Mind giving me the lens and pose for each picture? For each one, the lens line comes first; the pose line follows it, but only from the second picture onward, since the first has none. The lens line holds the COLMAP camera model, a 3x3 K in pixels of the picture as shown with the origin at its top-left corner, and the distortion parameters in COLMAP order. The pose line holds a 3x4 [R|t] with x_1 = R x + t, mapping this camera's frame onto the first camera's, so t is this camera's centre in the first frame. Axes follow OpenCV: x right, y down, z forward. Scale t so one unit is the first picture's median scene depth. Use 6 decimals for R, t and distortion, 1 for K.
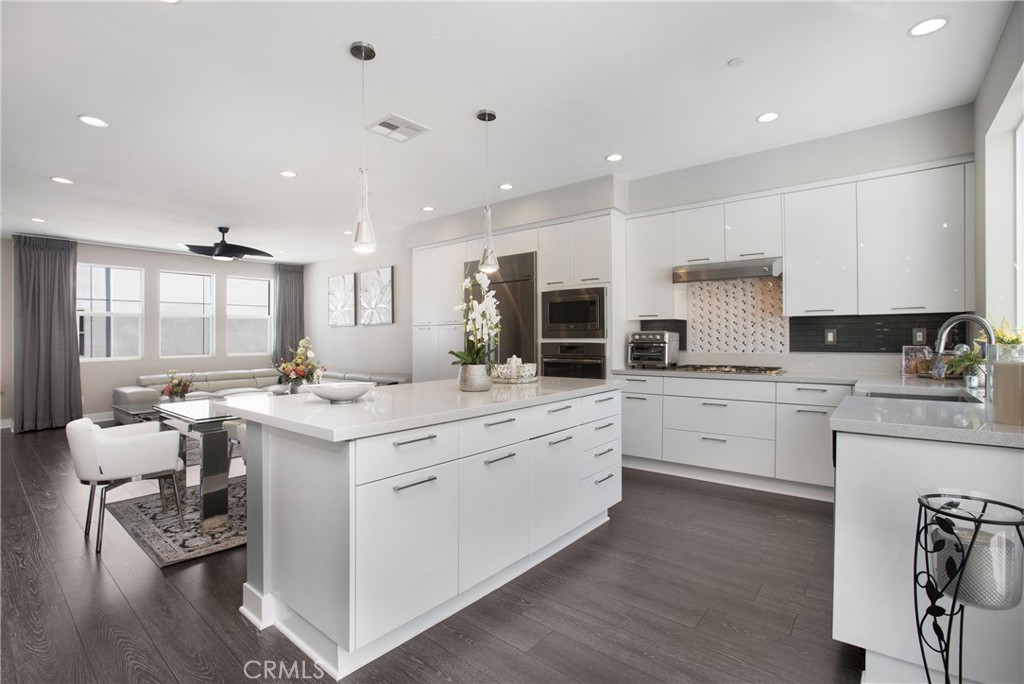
lens RADIAL K [[472.6, 0, 532.7], [0, 472.6, 336.7], [0, 0, 1]] dist [-0.026888, 0.000006]
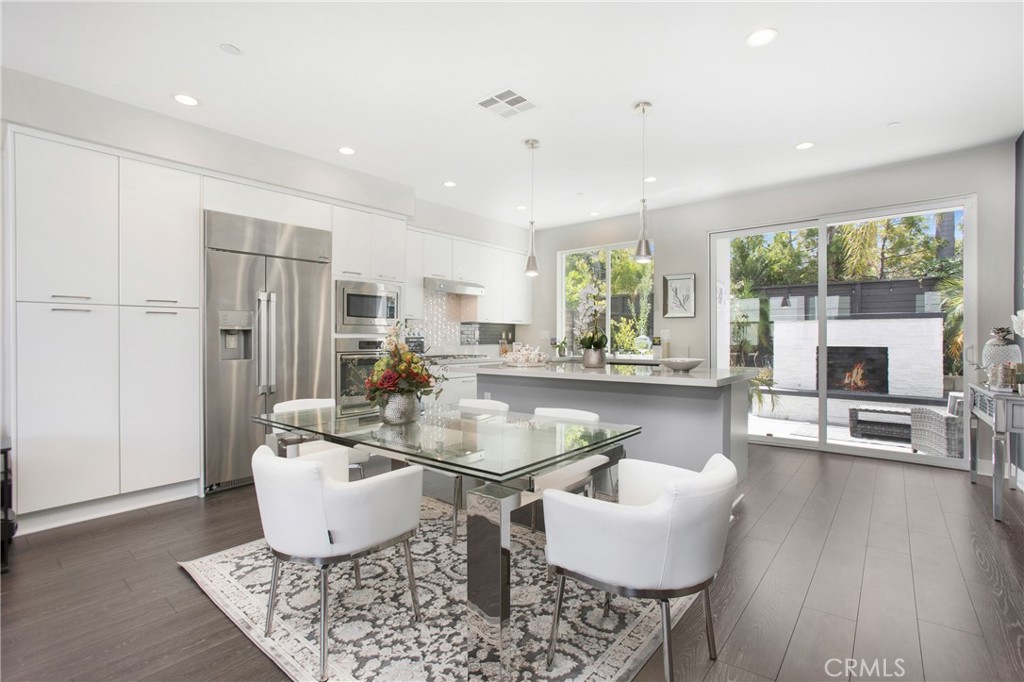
lens RADIAL K [[487.4, 0, 472.1], [0, 487.4, 351.3], [0, 0, 1]] dist [-0.051822, 0.000001]
pose [[0.059803, -0.013343, 0.998121, -1.029309], [0.005563, 0.999900, 0.013033, 0.031906], [-0.998195, 0.004773, 0.059871, 0.833432]]
